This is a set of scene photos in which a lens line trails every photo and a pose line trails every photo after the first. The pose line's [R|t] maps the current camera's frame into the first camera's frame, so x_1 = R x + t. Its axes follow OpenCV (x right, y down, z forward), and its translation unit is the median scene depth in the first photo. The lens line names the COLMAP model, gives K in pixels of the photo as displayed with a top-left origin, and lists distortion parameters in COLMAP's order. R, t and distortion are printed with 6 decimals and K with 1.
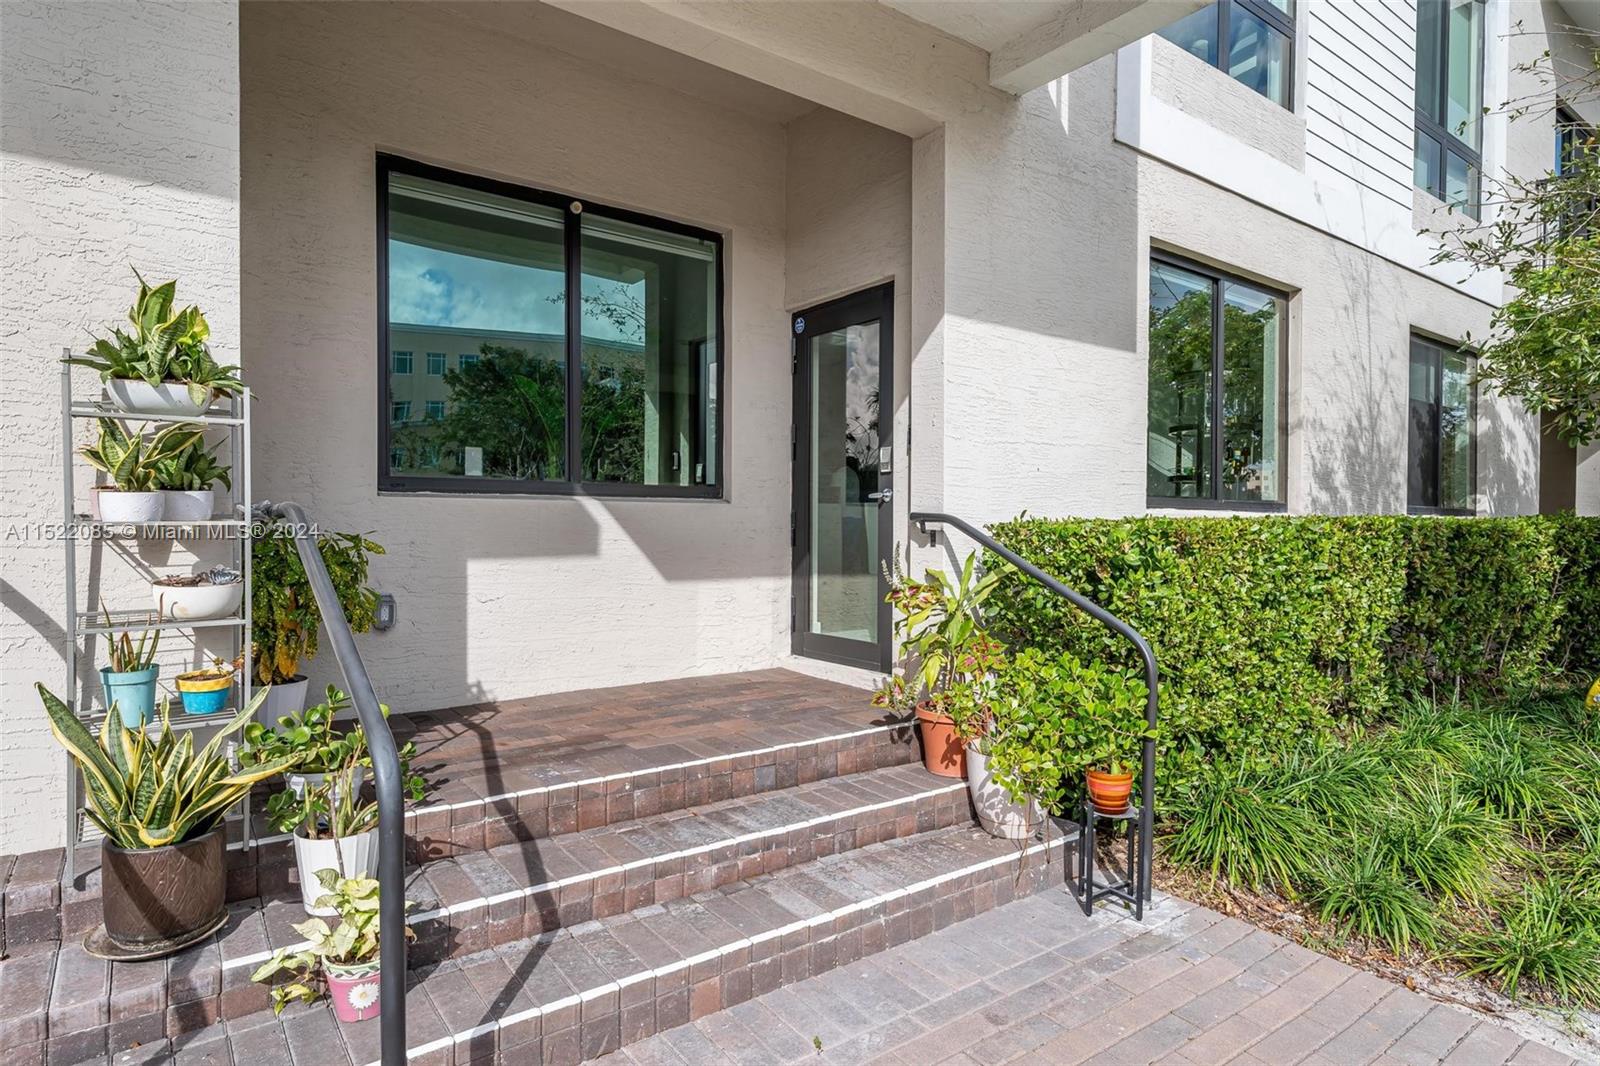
lens RADIAL K [[888.2, 0, 800.0], [0, 888.2, 533.0], [0, 0, 1]] dist [0.017945, -0.000549]
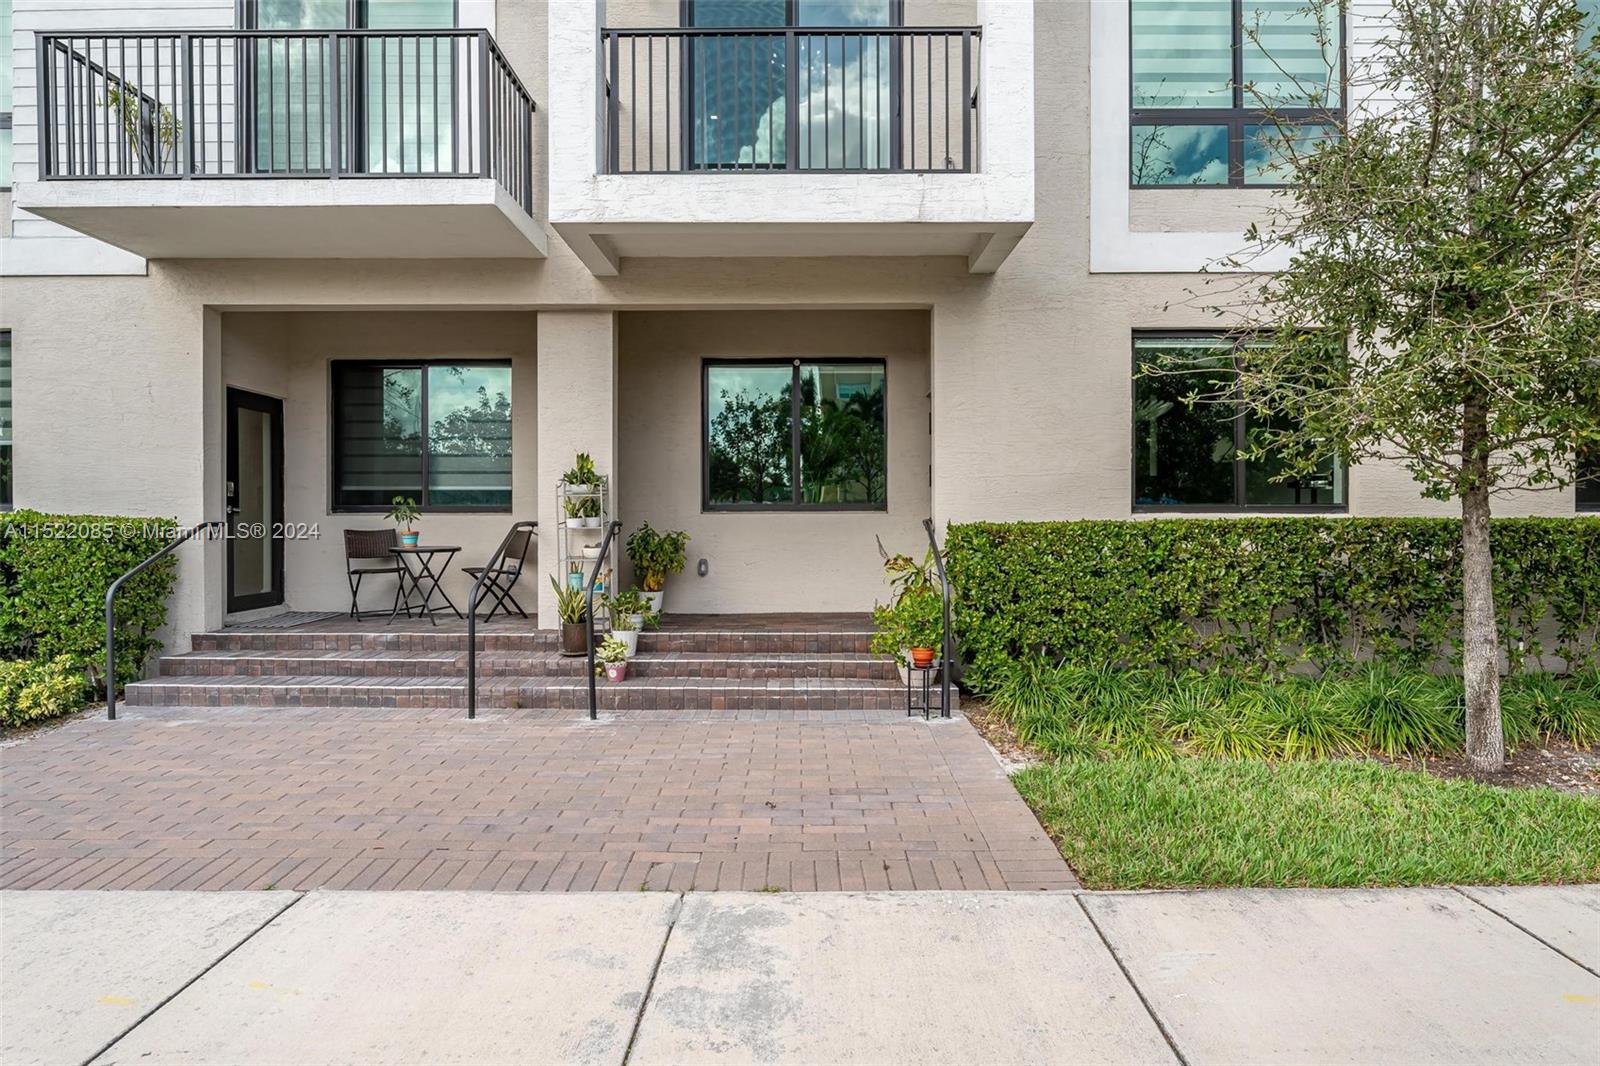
lens RADIAL K [[892.7, 0, 800.0], [0, 892.7, 533.0], [0, 0, 1]] dist [-0.002500, -0.000245]
pose [[0.801945, 0.000813, -0.597397, 1.160810], [0.000756, 0.999997, 0.002377, -0.000252], [0.597397, -0.002358, 0.801942, -0.693454]]
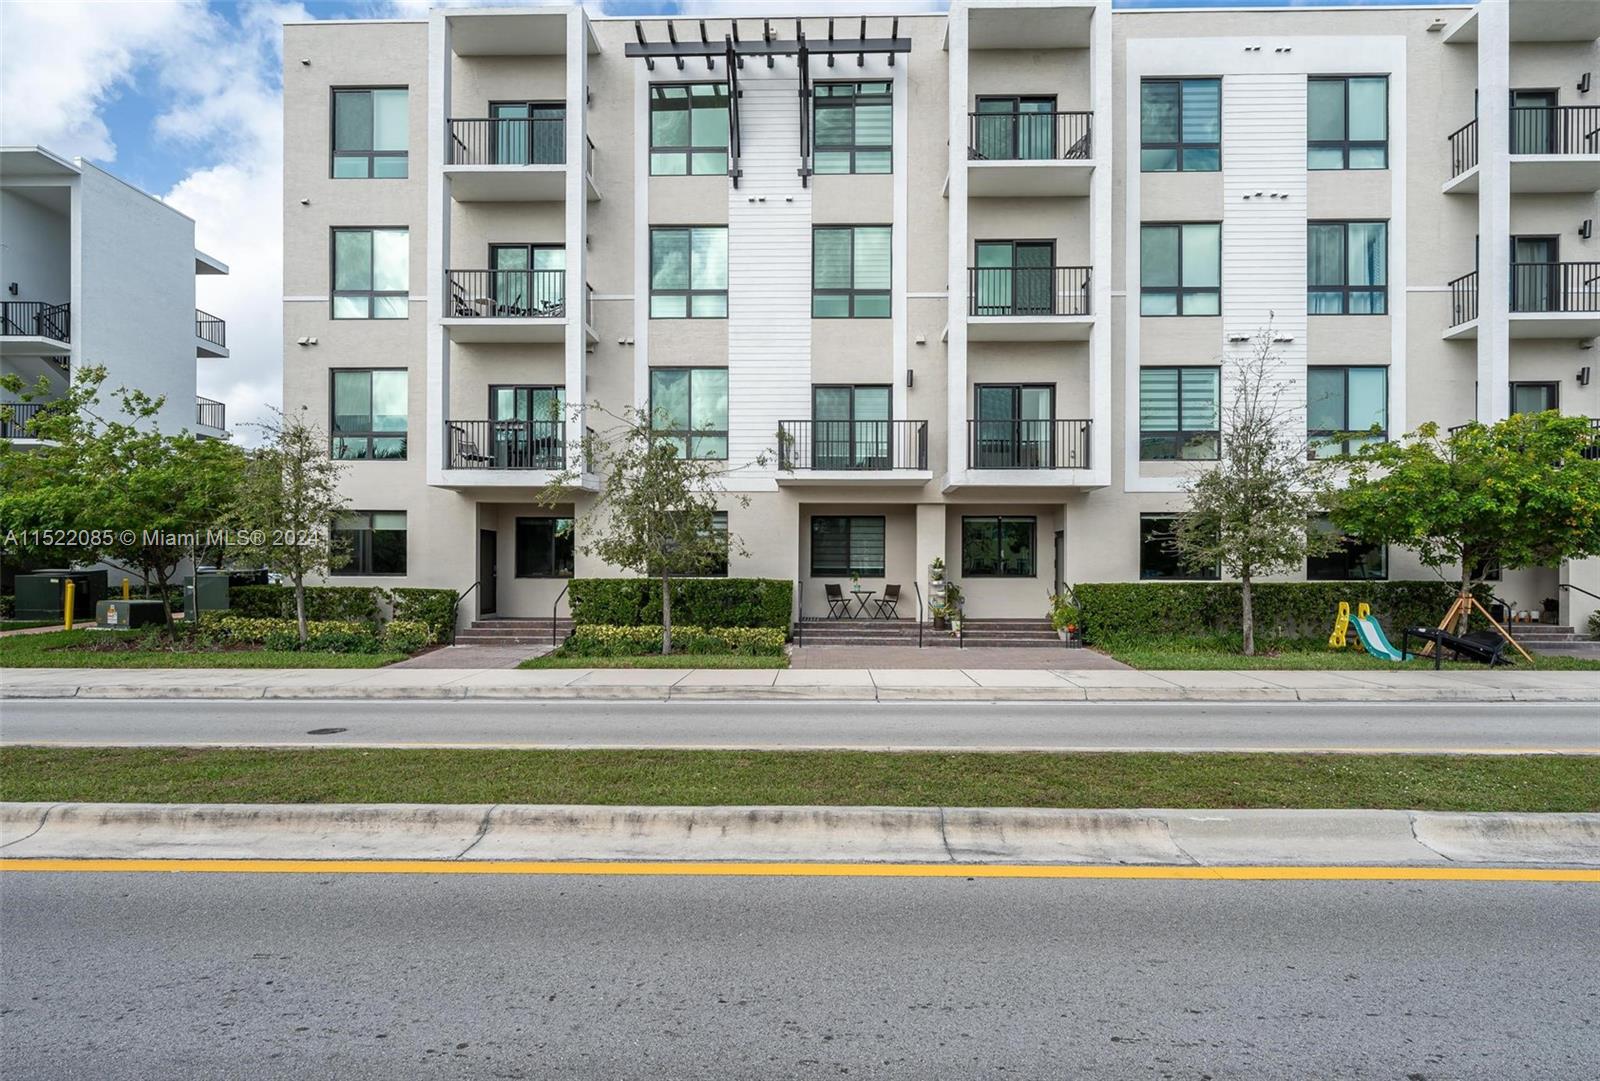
lens RADIAL K [[759.5, 0, 802.7], [0, 759.5, 579.1], [0, 0, 1]] dist [0.001199, 0.000062]
pose [[0.788196, -0.001804, -0.615422, 1.815711], [-0.004676, 0.999949, -0.008920, 0.005572], [0.615407, 0.009909, 0.788147, -3.674037]]
